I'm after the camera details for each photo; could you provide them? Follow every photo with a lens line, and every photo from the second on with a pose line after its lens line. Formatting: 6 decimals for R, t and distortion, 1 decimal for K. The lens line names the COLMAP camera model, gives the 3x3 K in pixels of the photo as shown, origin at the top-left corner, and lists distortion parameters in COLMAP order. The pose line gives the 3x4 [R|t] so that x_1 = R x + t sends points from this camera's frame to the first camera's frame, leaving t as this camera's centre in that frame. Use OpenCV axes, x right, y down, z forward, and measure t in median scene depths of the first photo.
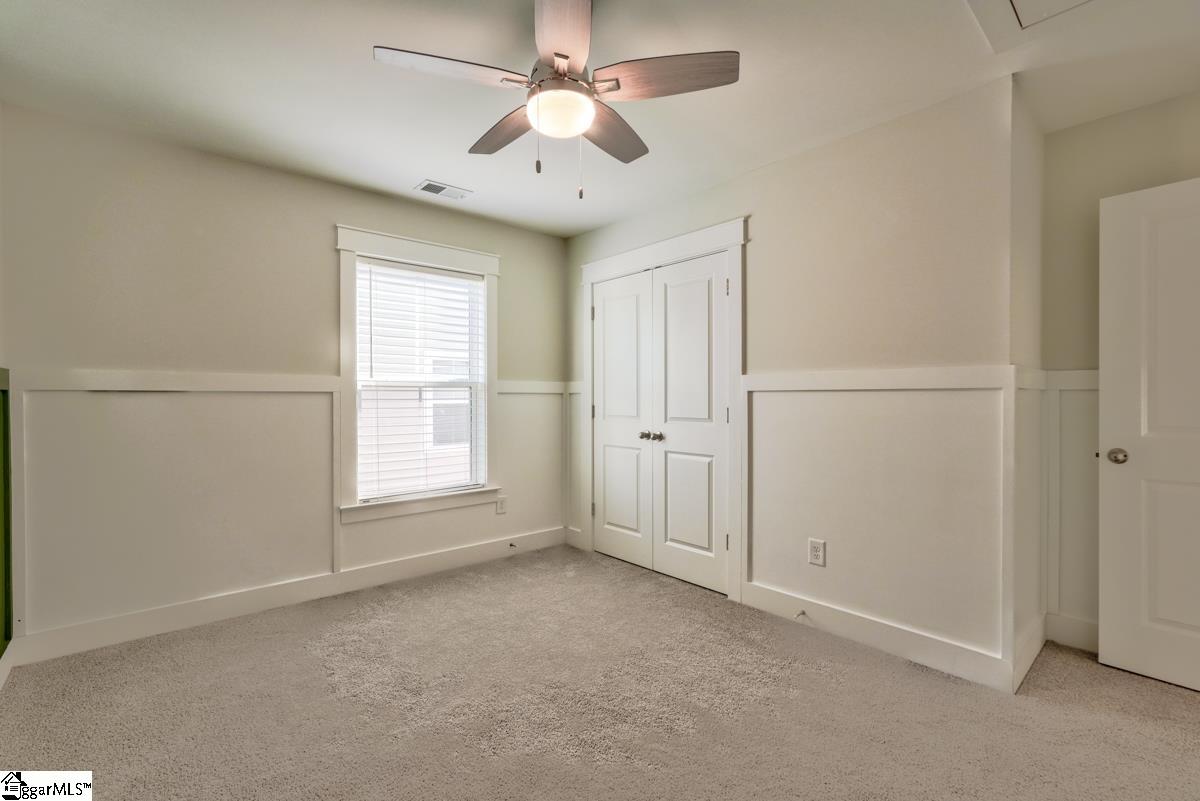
lens RADIAL K [[531.0, 0, 618.4], [0, 531.0, 396.9], [0, 0, 1]] dist [-0.012715, 0.006026]
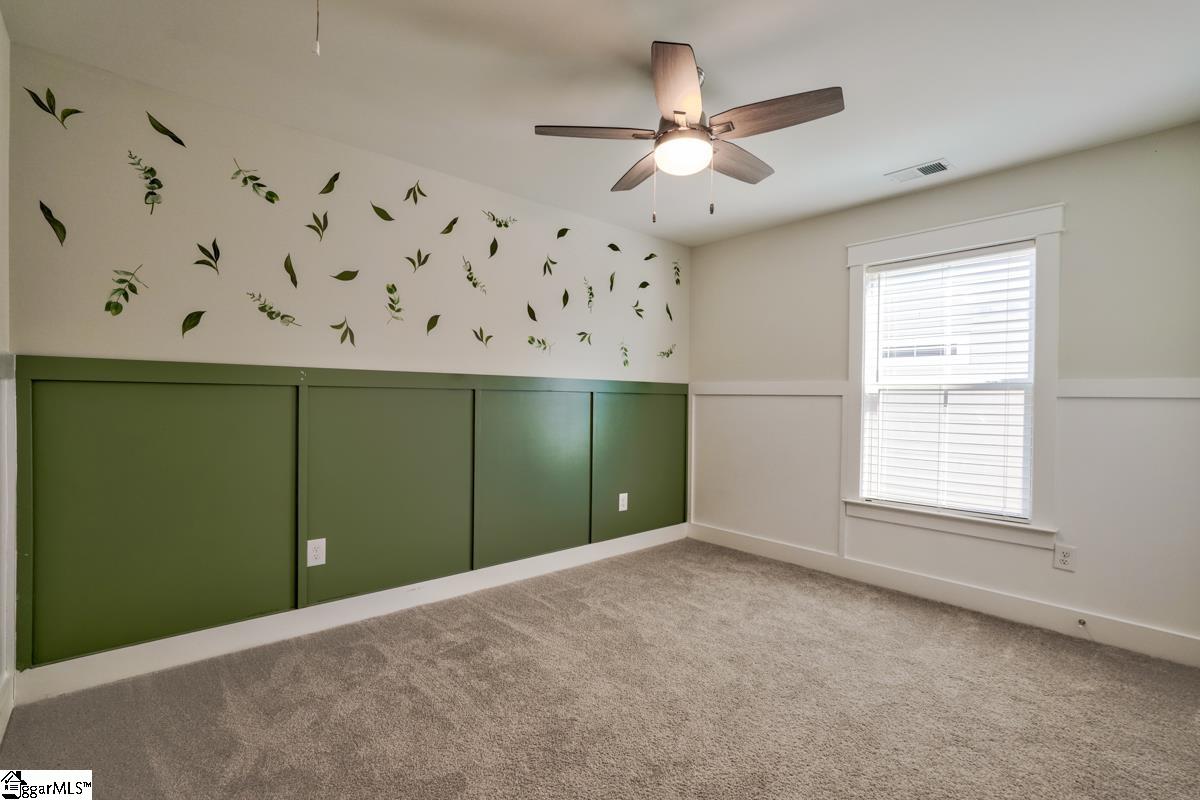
lens RADIAL K [[531.0, 0, 594.4], [0, 531.0, 399.1], [0, 0, 1]] dist [-0.012715, 0.006026]
pose [[-0.001683, -0.006730, -0.999976, 0.533789], [-0.022458, 0.999725, -0.006690, 0.016305], [0.999746, 0.022446, -0.001834, 0.427143]]
